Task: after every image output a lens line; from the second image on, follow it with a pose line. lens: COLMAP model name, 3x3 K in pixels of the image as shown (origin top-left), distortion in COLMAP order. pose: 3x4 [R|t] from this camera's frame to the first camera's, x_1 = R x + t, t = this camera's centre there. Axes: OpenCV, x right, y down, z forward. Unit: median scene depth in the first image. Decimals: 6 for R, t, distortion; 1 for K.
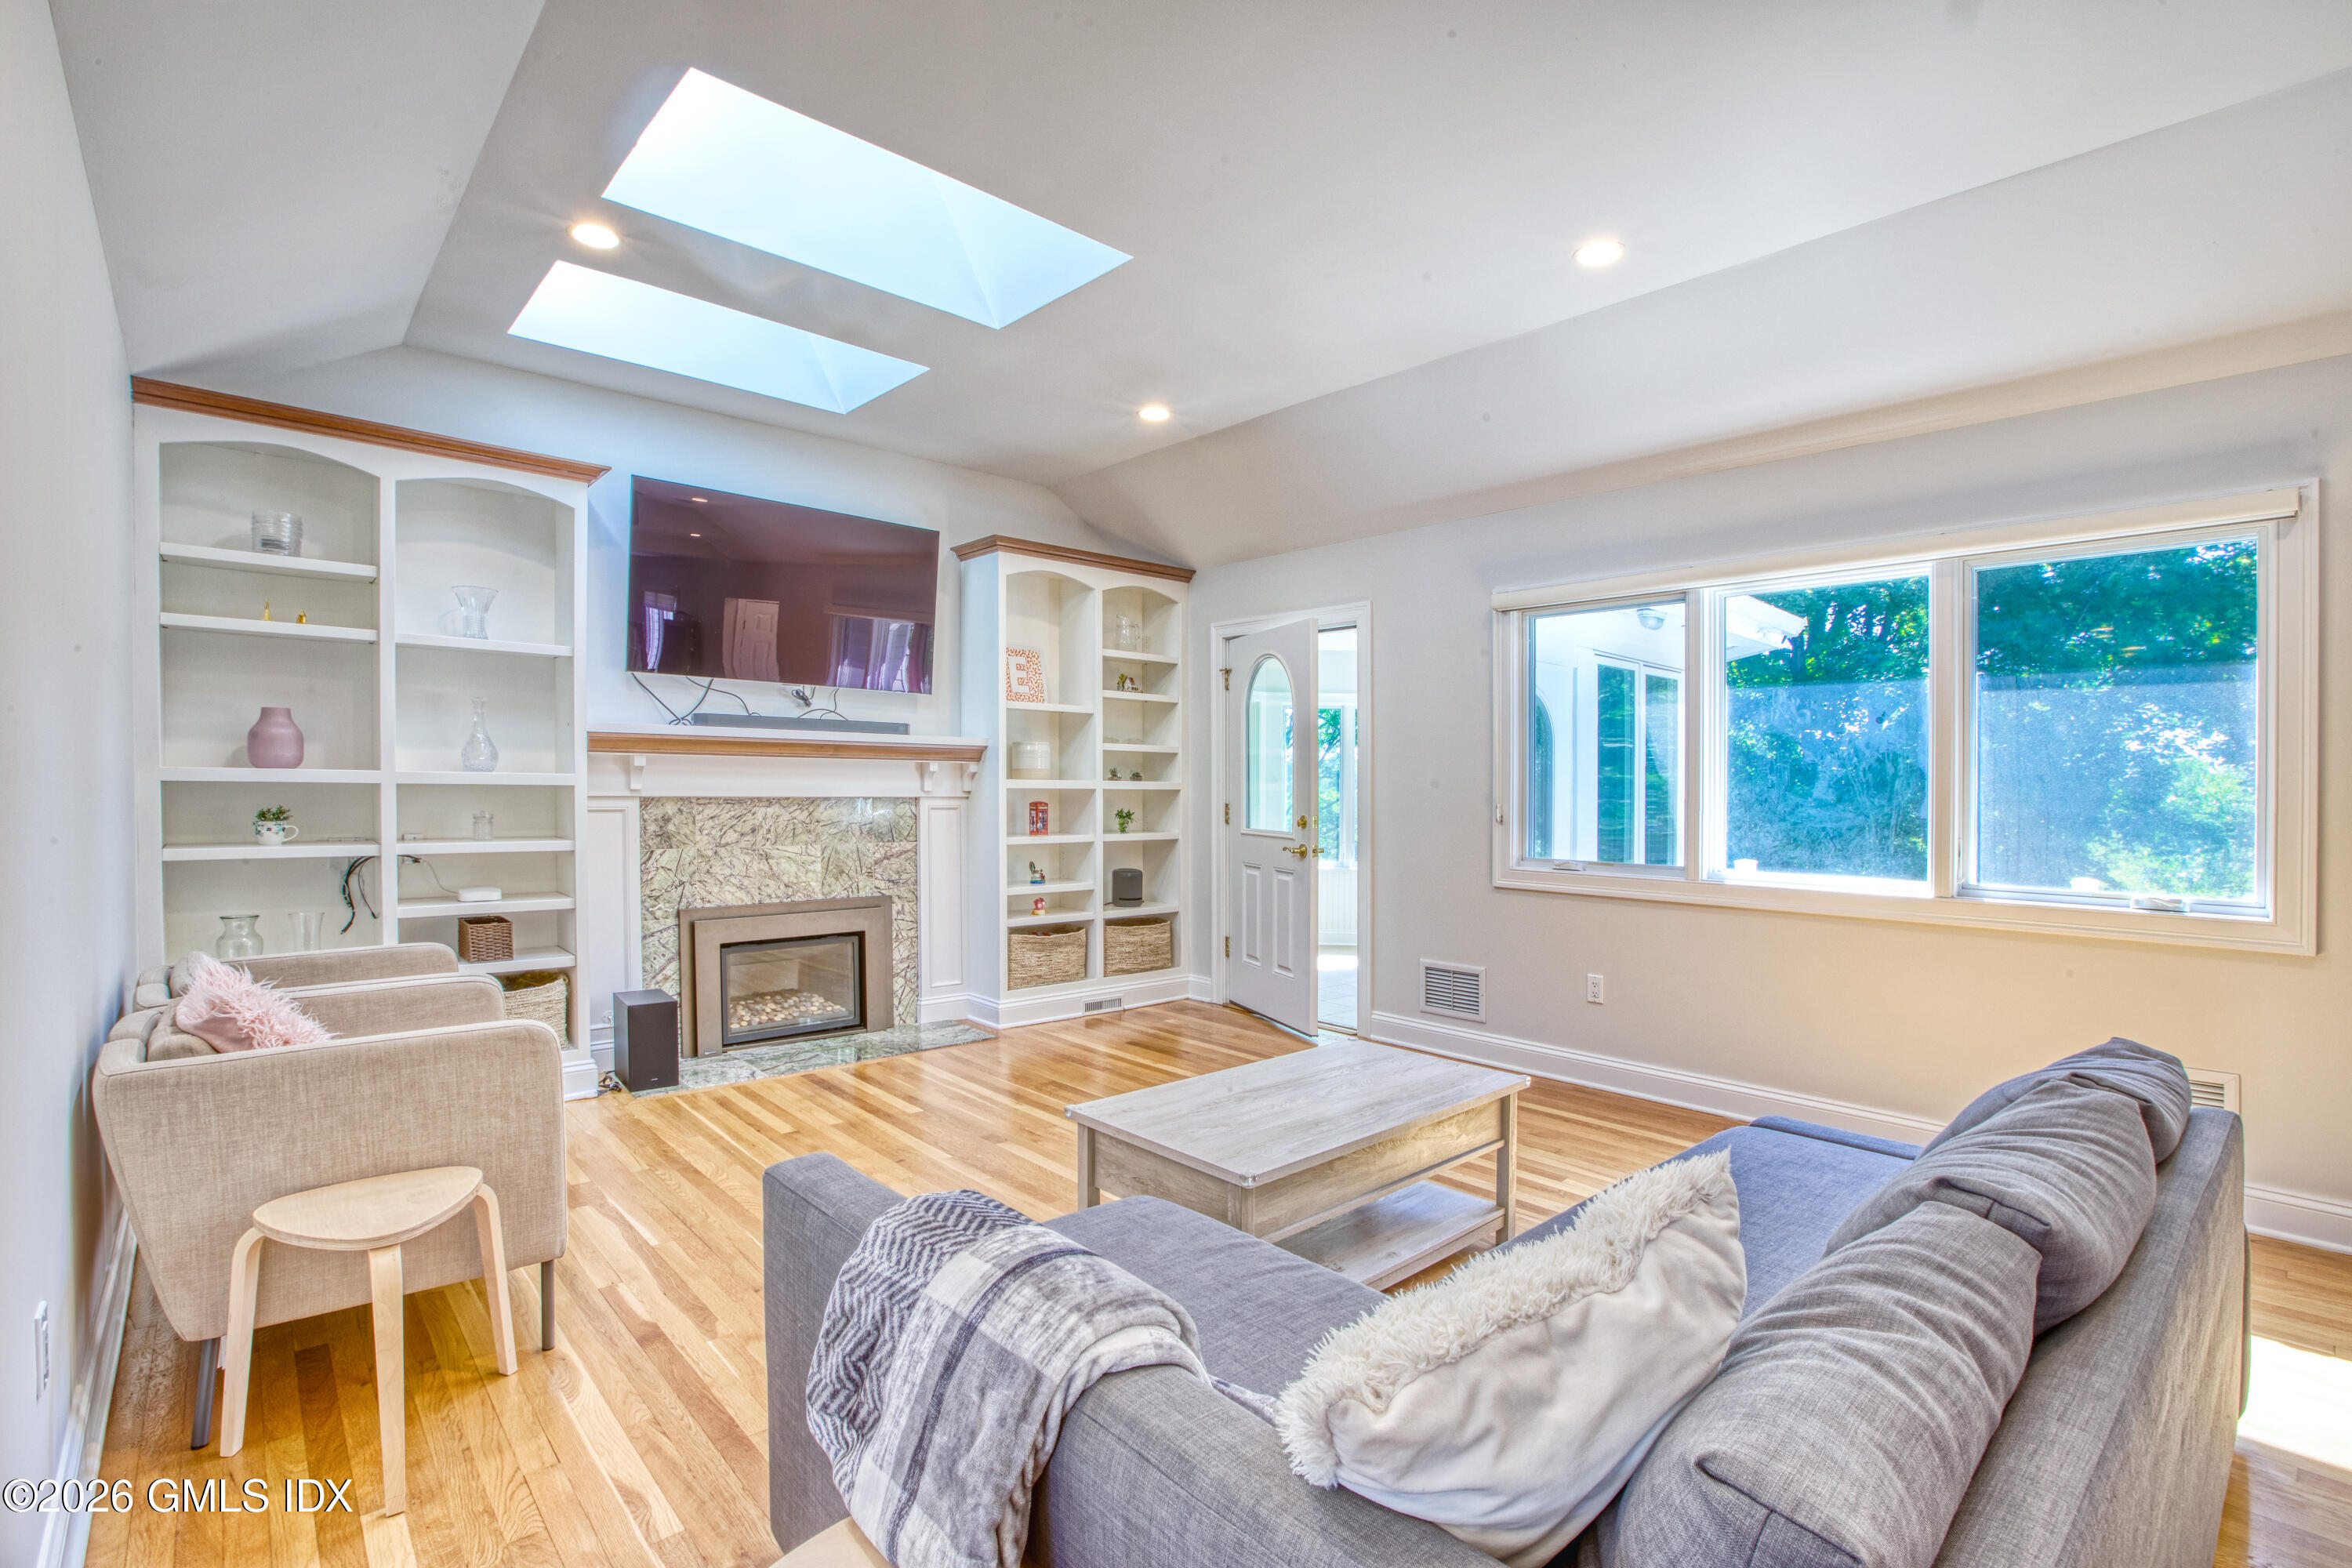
lens RADIAL K [[1077.4, 0, 1176.0], [0, 1077.4, 784.0], [0, 0, 1]] dist [-0.076911, 0.024033]
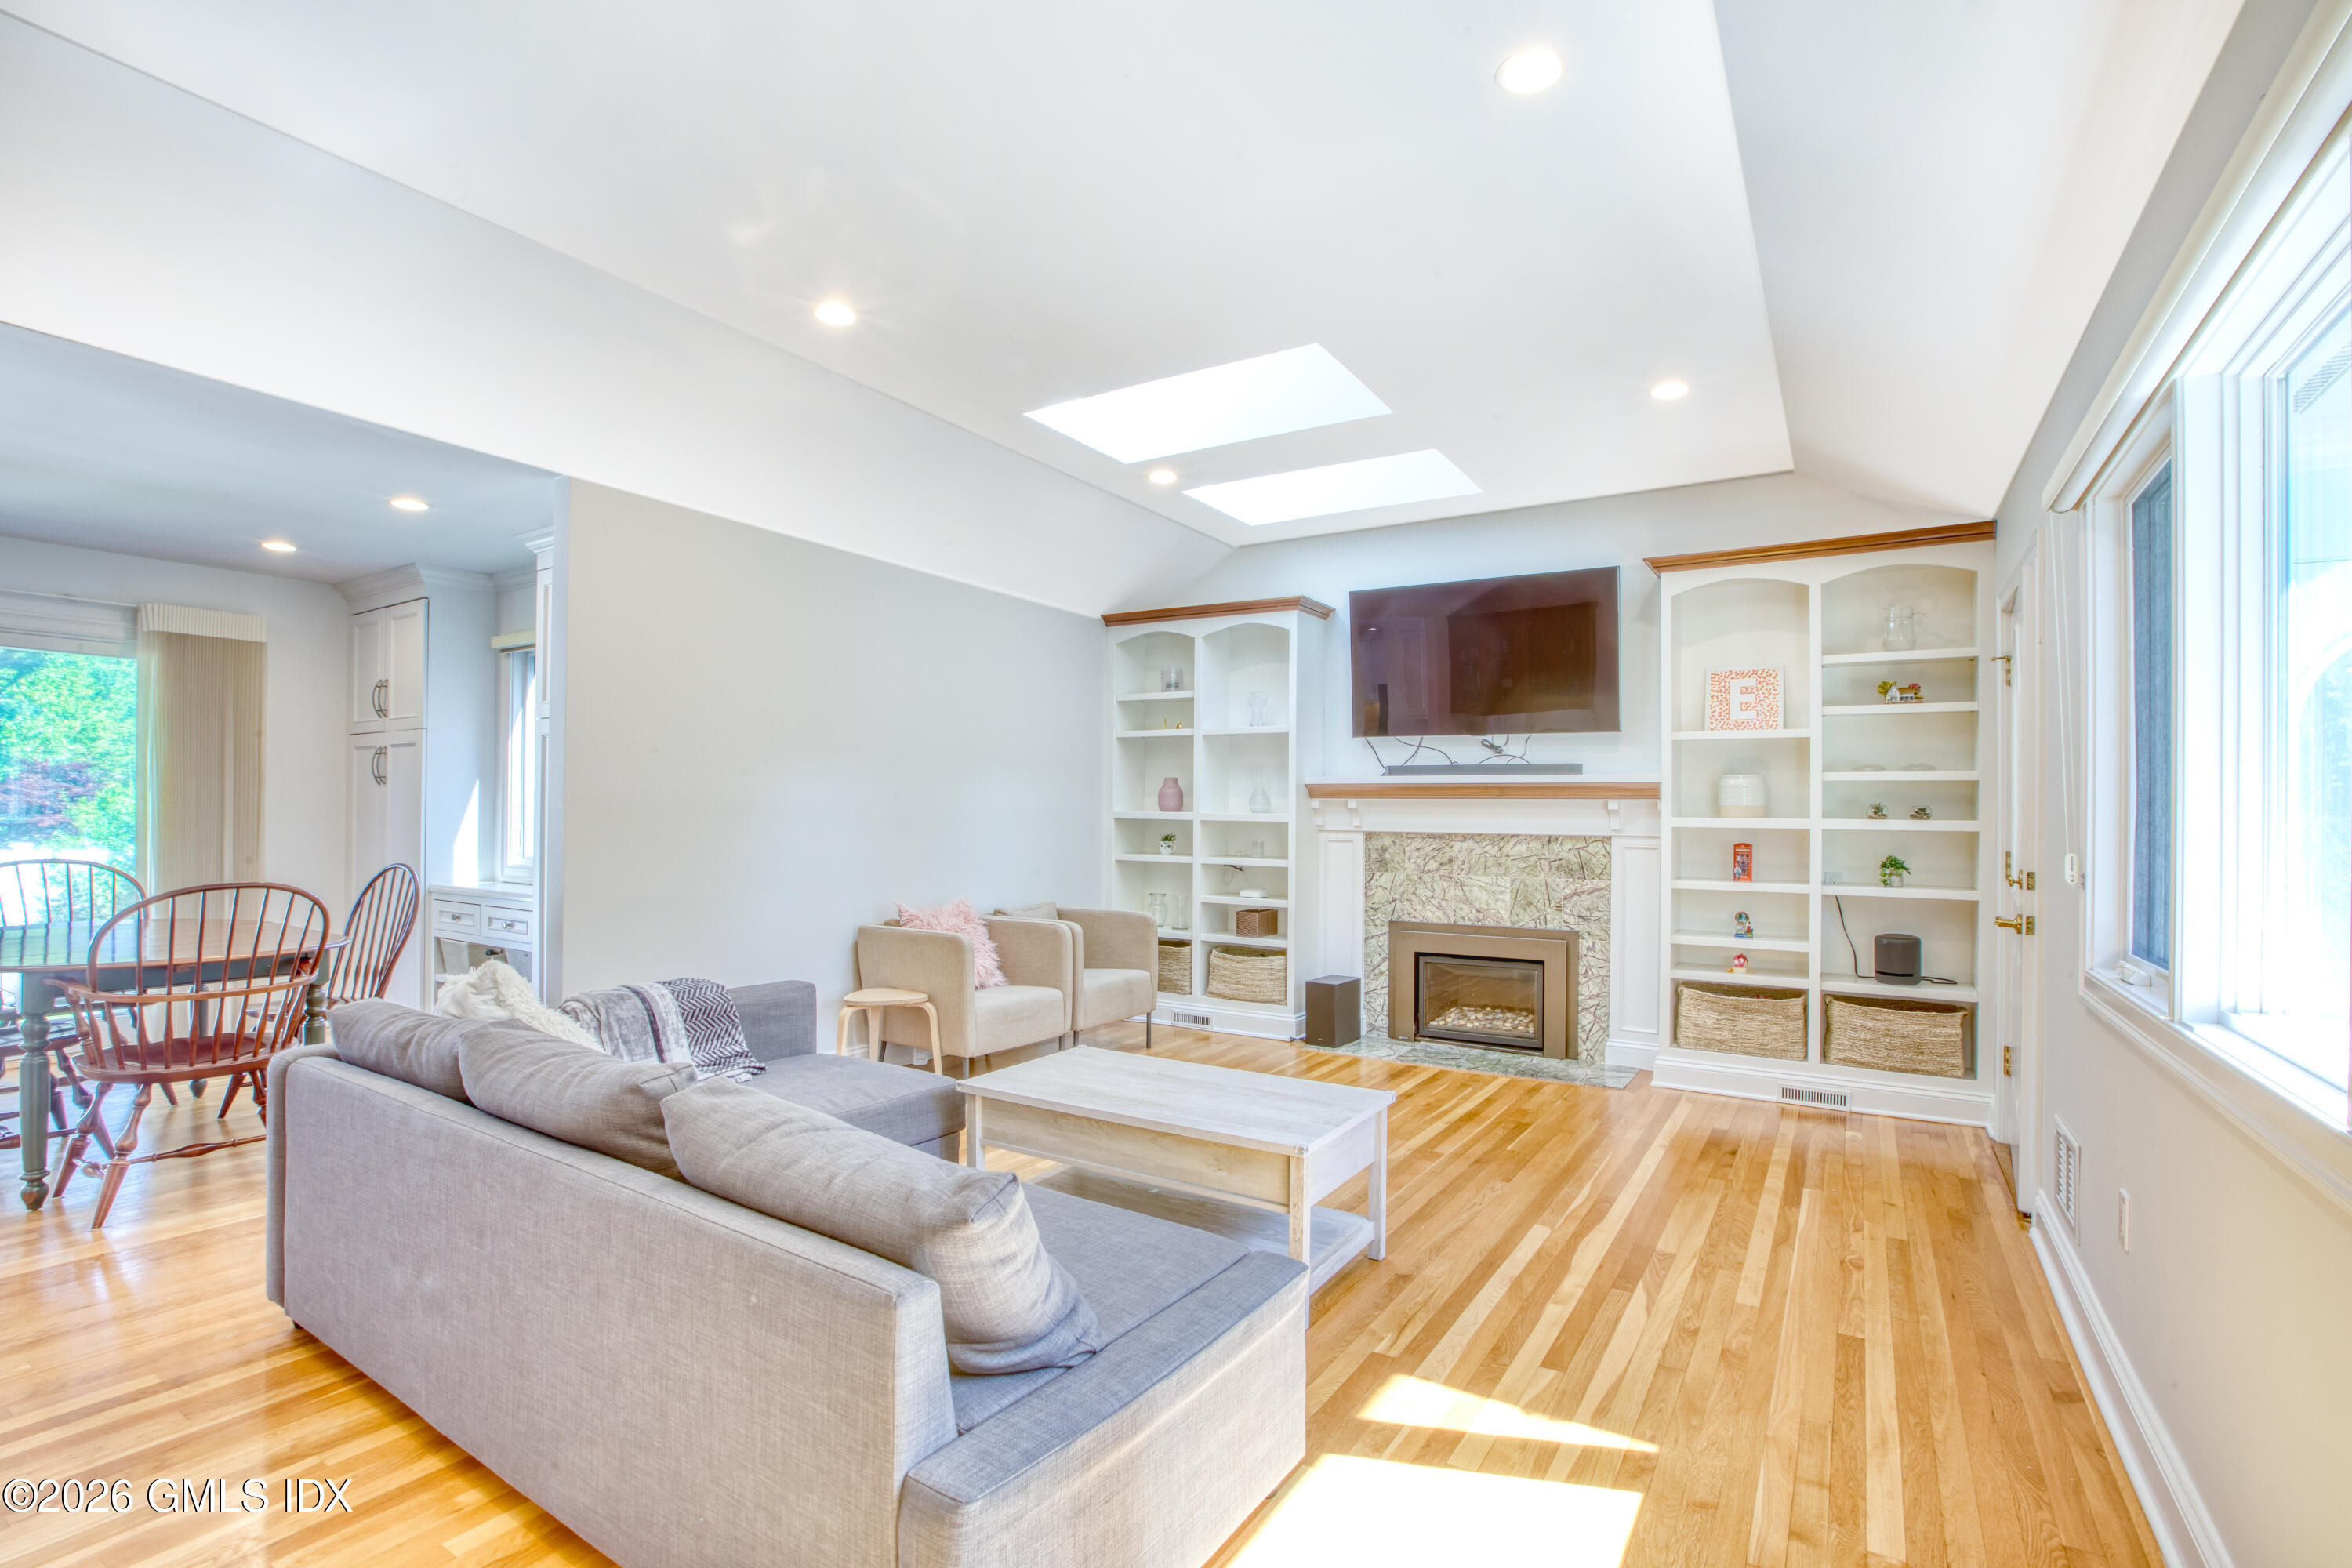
lens RADIAL K [[1077.4, 0, 1176.0], [0, 1077.4, 784.0], [0, 0, 1]] dist [-0.076911, 0.024033]
pose [[0.264339, -0.035900, -0.963761, 0.665380], [-0.008953, 0.999173, -0.039675, 0.007568], [0.964388, 0.019116, 0.263799, 0.380583]]
